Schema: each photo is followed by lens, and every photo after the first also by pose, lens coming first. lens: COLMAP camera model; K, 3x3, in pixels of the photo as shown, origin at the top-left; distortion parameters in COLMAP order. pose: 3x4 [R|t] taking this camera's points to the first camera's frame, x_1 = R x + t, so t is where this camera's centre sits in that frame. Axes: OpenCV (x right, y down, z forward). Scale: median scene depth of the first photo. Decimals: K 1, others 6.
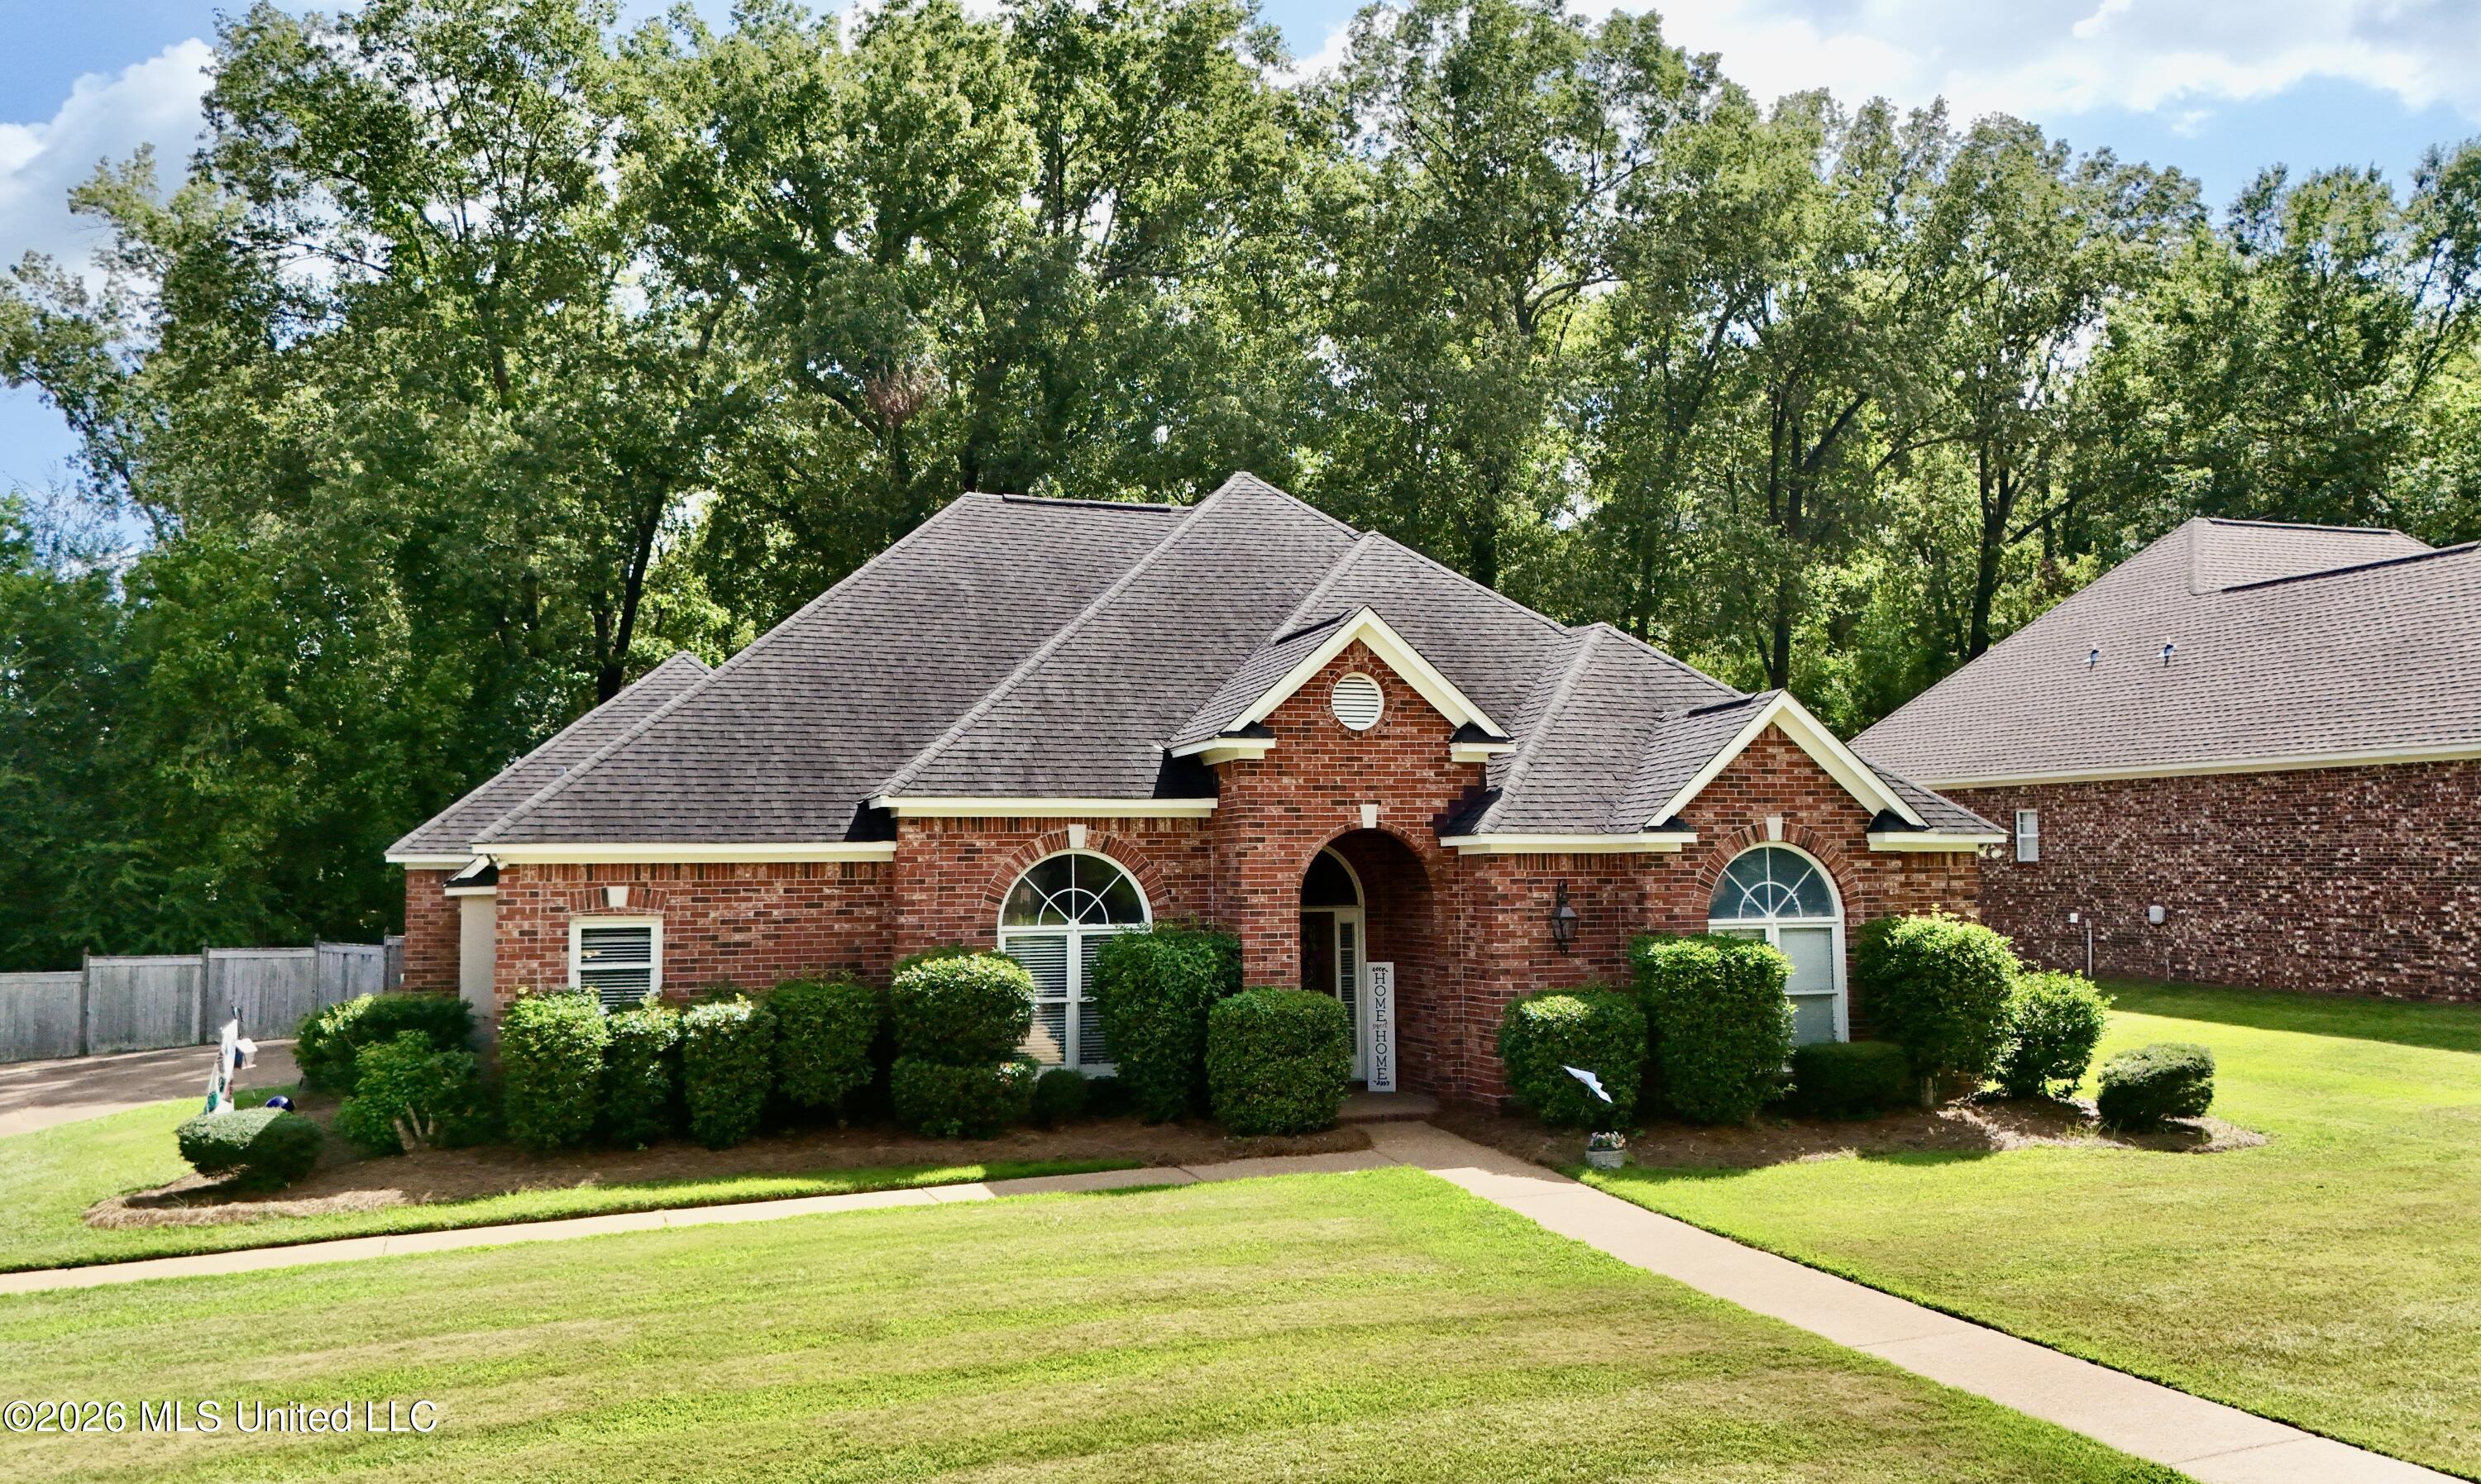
lens RADIAL K [[1957.3, 0, 1237.1], [0, 1957.3, 742.1], [0, 0, 1]] dist [0.057163, -0.052838]
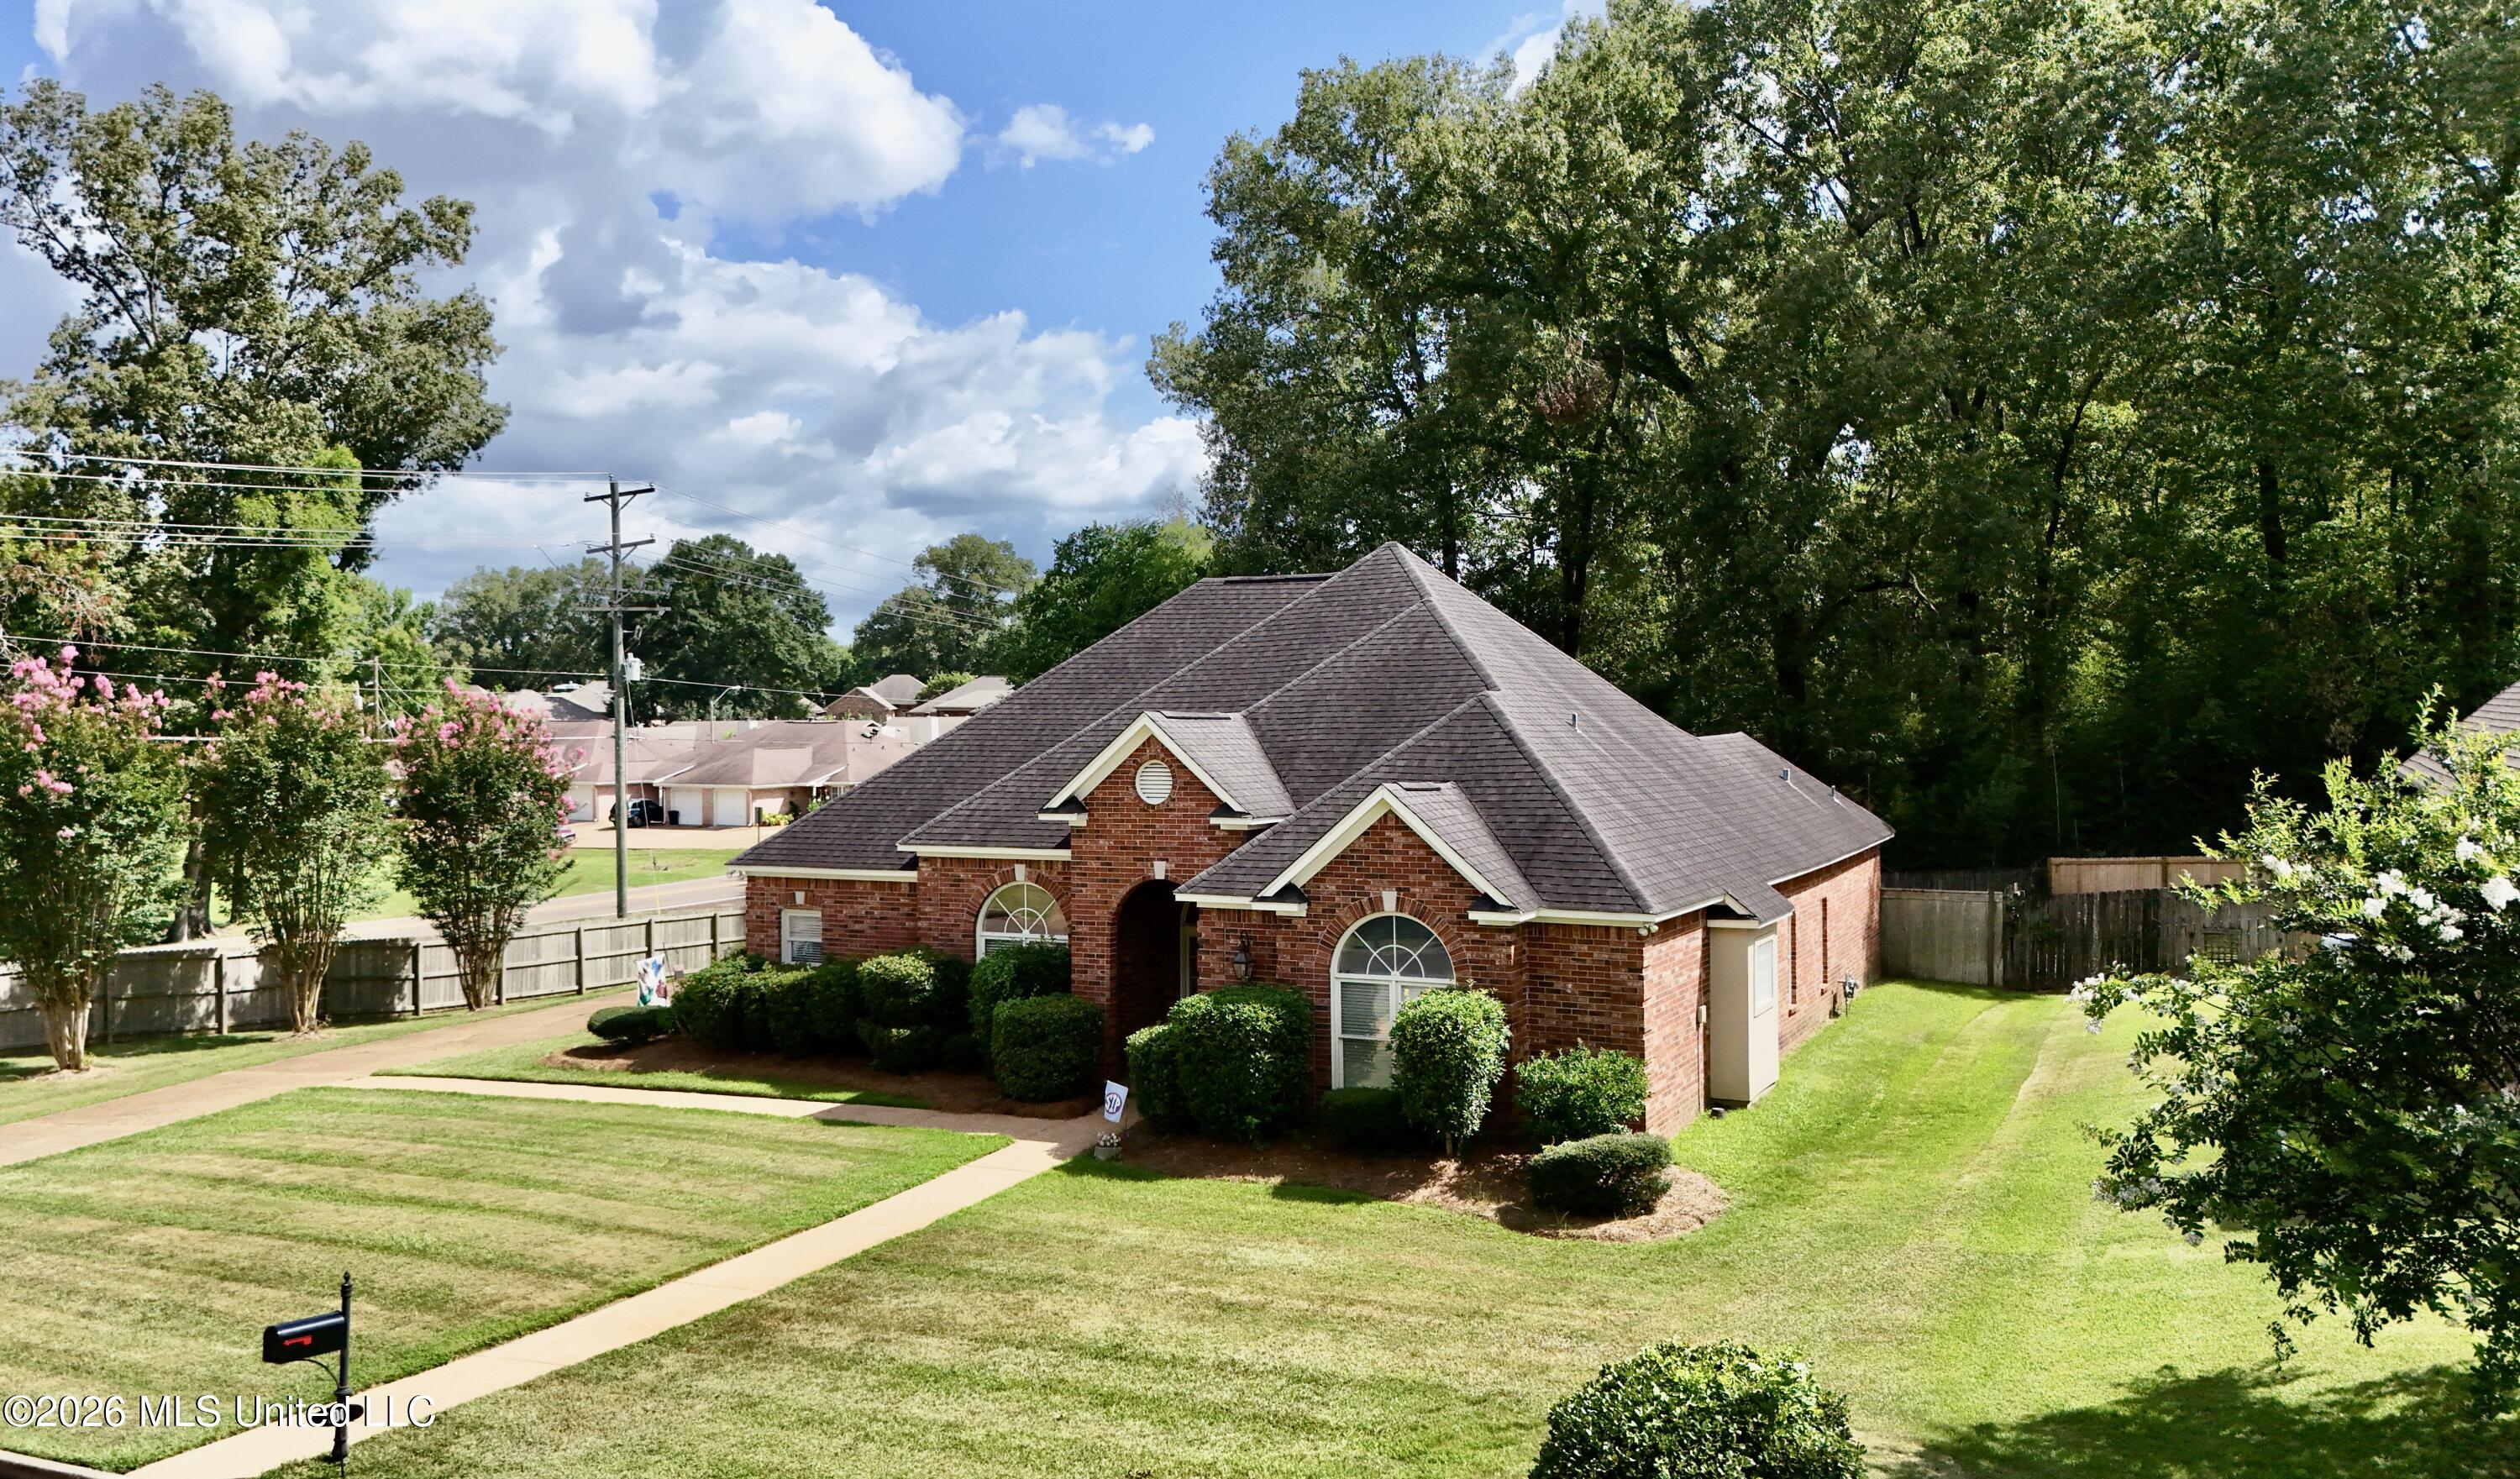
lens RADIAL K [[1947.3, 0, 1202.9], [0, 1947.3, 741.6], [0, 0, 1]] dist [0.069126, -0.078559]
pose [[0.685973, 0.010876, -0.727546, 1.041889], [0.051973, 0.996602, 0.063902, -0.130809], [0.725768, -0.081648, 0.683077, 0.134492]]
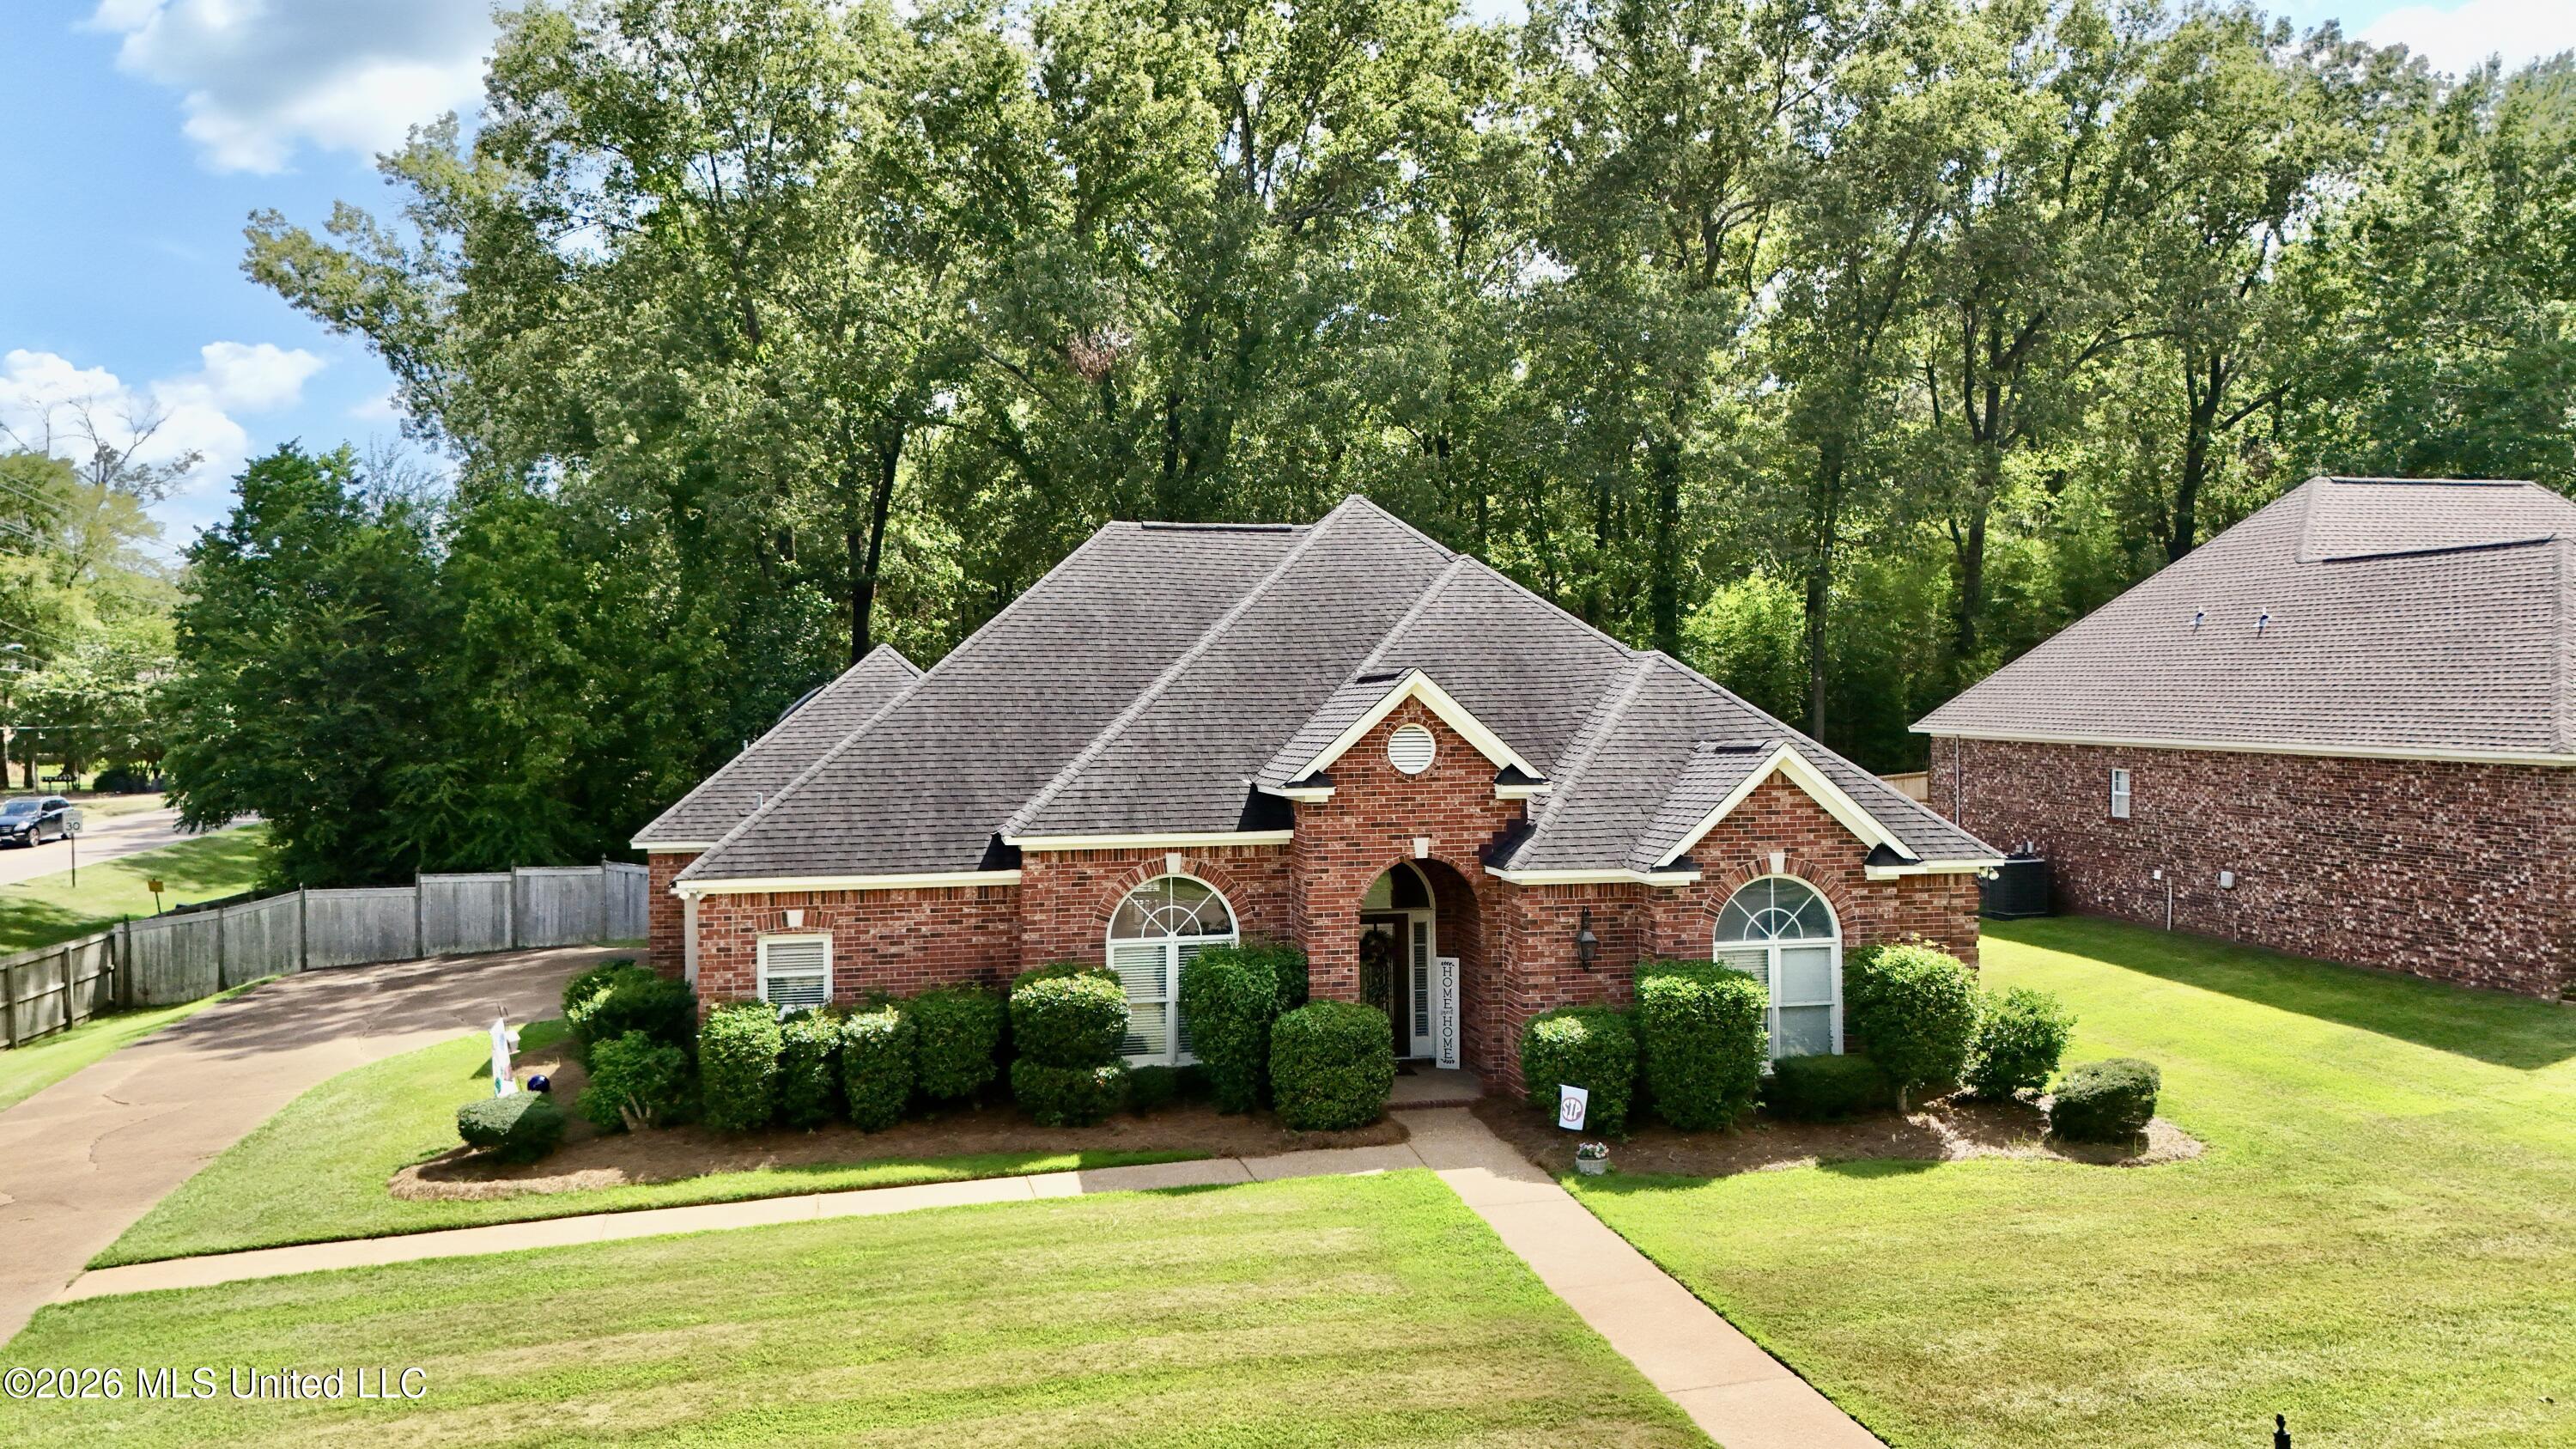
lens RADIAL K [[1908.6, 0, 1288.0], [0, 1908.6, 724.5], [0, 0, 1]] dist [0.060333, -0.057448]
pose [[0.993544, 0.001827, -0.113435, 0.117595], [0.007722, 0.996462, 0.083688, -0.131220], [0.113186, -0.084024, 0.990015, -0.125998]]
